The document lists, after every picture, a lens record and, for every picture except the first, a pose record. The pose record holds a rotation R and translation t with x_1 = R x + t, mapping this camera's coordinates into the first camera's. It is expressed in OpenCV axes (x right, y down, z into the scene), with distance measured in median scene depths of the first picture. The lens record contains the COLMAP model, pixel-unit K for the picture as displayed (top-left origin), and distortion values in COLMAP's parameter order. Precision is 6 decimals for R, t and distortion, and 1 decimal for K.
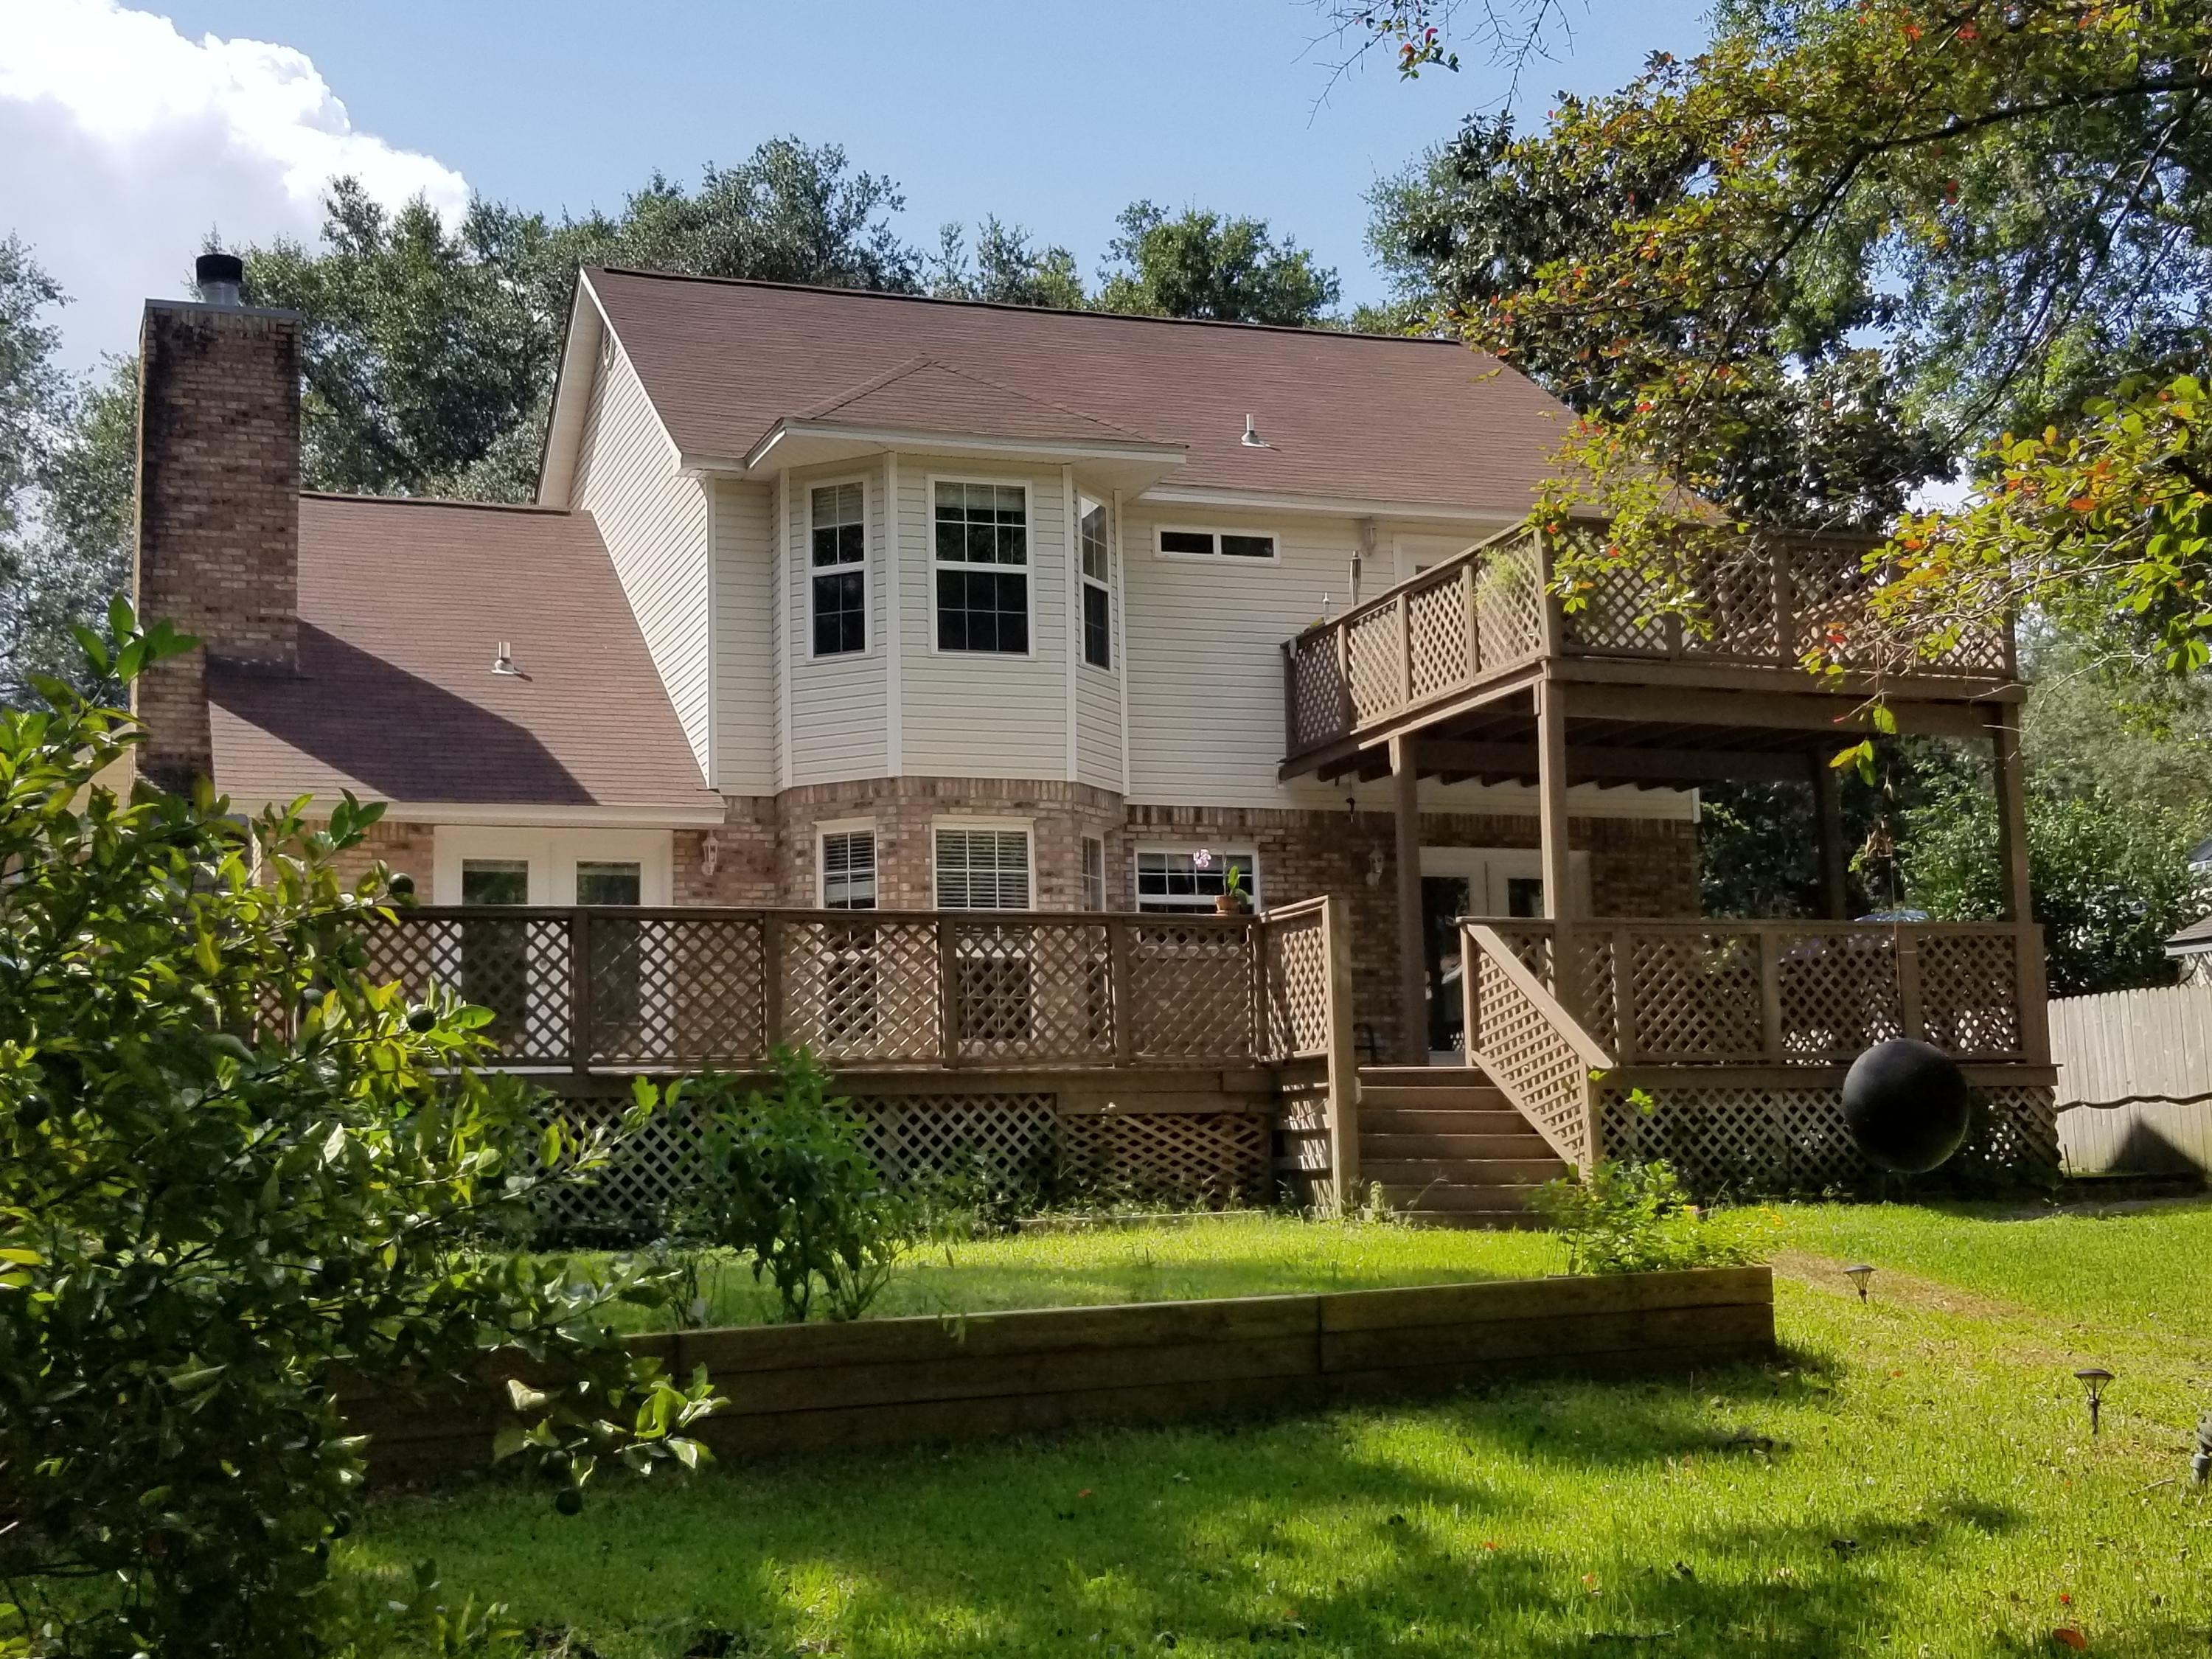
lens RADIAL K [[1849.1, 0, 1107.9], [0, 1849.1, 847.7], [0, 0, 1]] dist [0.070119, -0.102167]
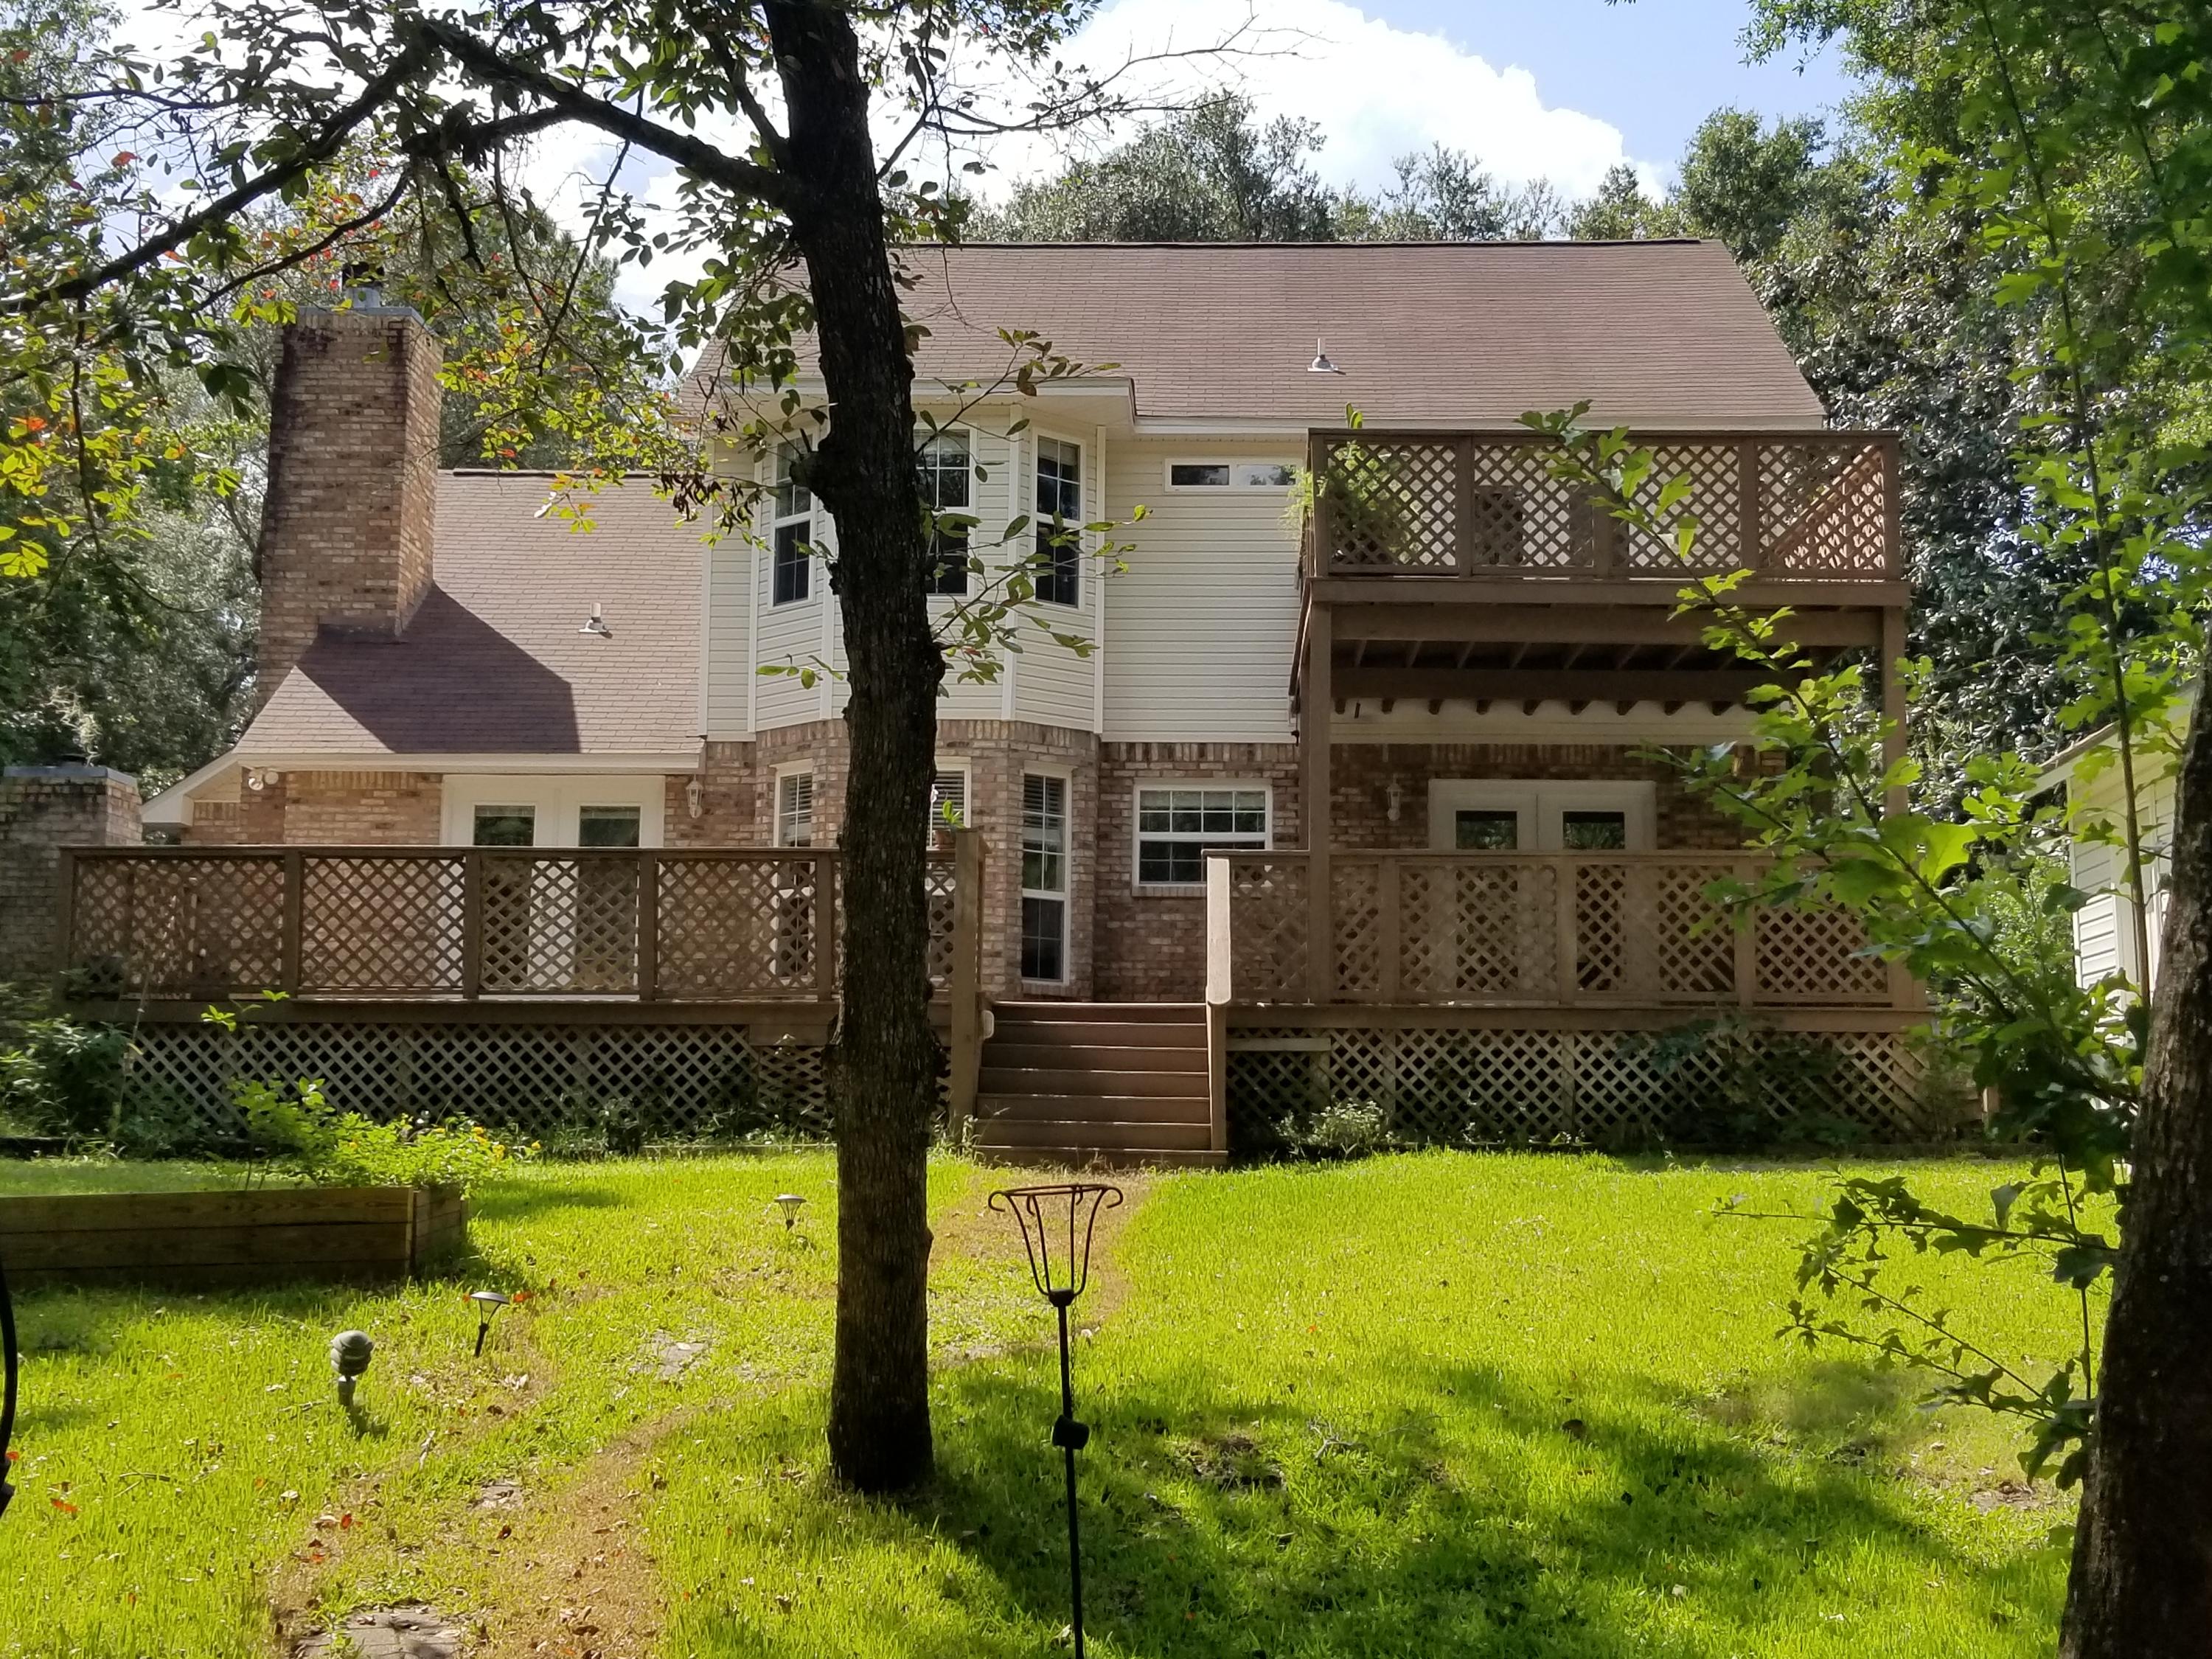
lens RADIAL K [[1849.1, 0, 1113.9], [0, 1849.1, 807.5], [0, 0, 1]] dist [0.070119, -0.102167]
pose [[0.973461, -0.013216, -0.228471, 0.270264], [0.015357, 0.999853, 0.007596, 0.005062], [0.228337, -0.010903, 0.973521, 0.032346]]
